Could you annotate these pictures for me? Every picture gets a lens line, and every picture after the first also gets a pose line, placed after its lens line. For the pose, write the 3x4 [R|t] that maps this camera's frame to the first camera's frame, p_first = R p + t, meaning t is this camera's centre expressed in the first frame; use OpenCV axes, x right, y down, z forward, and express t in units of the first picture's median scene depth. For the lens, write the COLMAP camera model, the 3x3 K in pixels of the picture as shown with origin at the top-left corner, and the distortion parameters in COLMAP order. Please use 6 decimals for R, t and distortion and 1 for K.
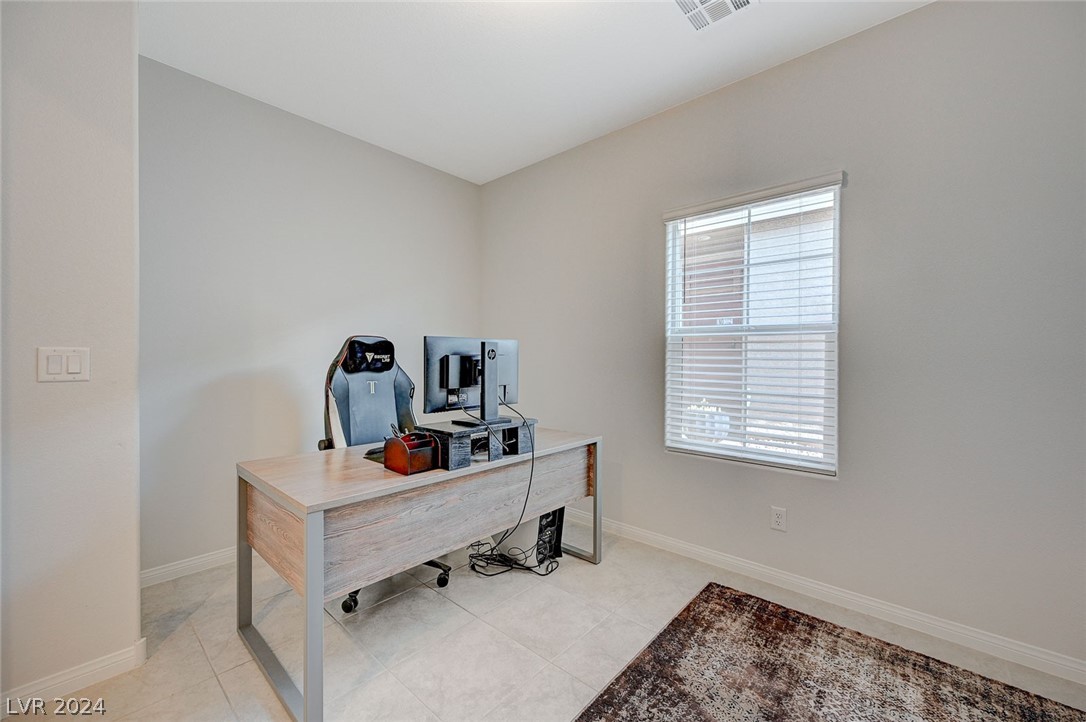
lens RADIAL K [[427.6, 0, 544.7], [0, 427.6, 361.6], [0, 0, 1]] dist [0.000057, -0.000080]
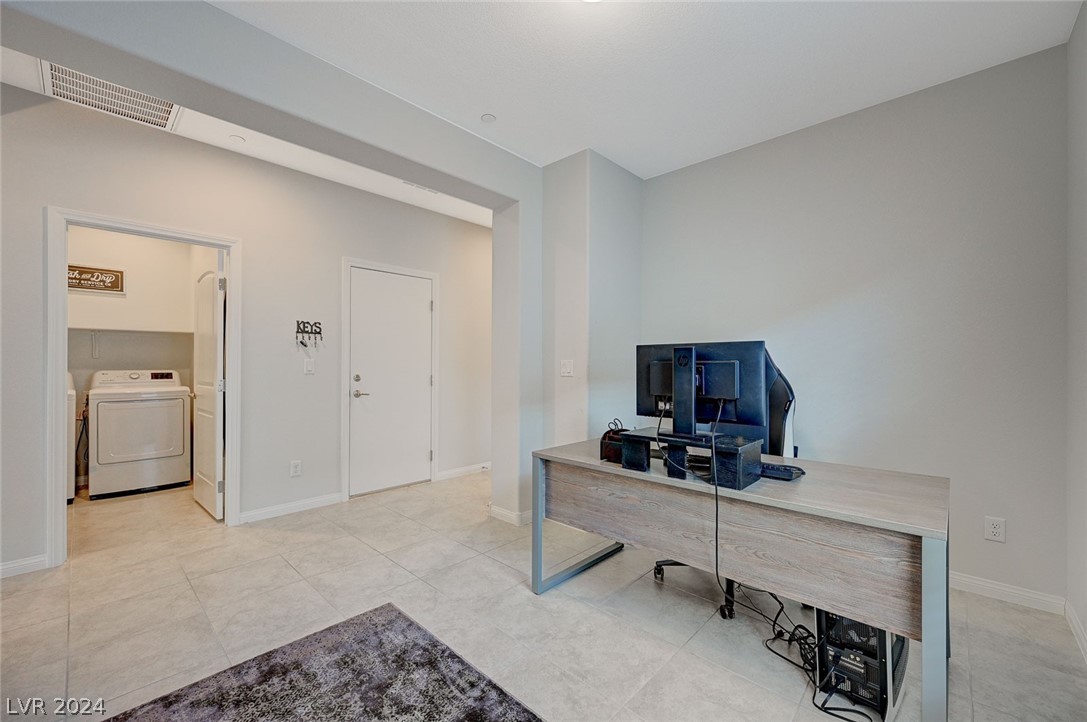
lens RADIAL K [[437.4, 0, 543.4], [0, 437.4, 361.9], [0, 0, 1]] dist [0.001773, 0.000293]
pose [[-0.029254, -0.009044, -0.999531, 0.877585], [-0.008019, 0.999929, -0.008813, -0.004668], [0.999540, 0.007757, -0.029325, 0.802424]]
